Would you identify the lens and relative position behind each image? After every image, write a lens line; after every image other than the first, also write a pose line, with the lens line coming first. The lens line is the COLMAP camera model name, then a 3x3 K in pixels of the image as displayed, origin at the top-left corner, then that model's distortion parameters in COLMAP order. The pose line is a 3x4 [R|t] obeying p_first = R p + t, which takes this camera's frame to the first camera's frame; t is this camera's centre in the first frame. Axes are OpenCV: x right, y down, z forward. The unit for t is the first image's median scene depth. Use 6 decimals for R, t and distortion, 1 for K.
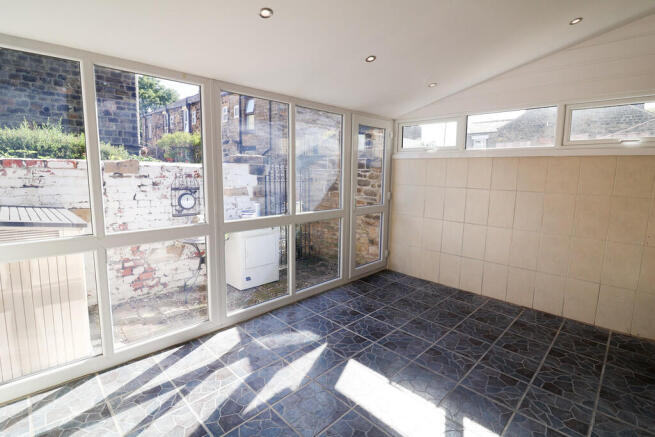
lens RADIAL K [[312.2, 0, 327.5], [0, 312.2, 218.5], [0, 0, 1]] dist [-0.013434, -0.000733]
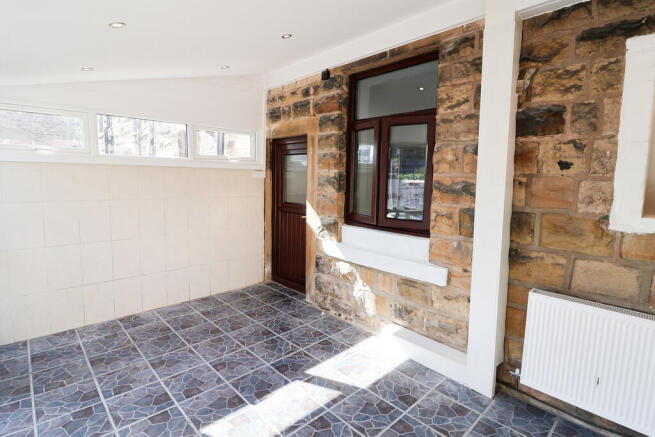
lens RADIAL K [[327.0, 0, 325.3], [0, 327.0, 205.5], [0, 0, 1]] dist [-0.014994, -0.001232]
pose [[0.032500, -0.099999, 0.994457, -0.456877], [0.138152, 0.985881, 0.094622, -0.091876], [-0.989878, 0.134311, 0.045856, 0.402133]]
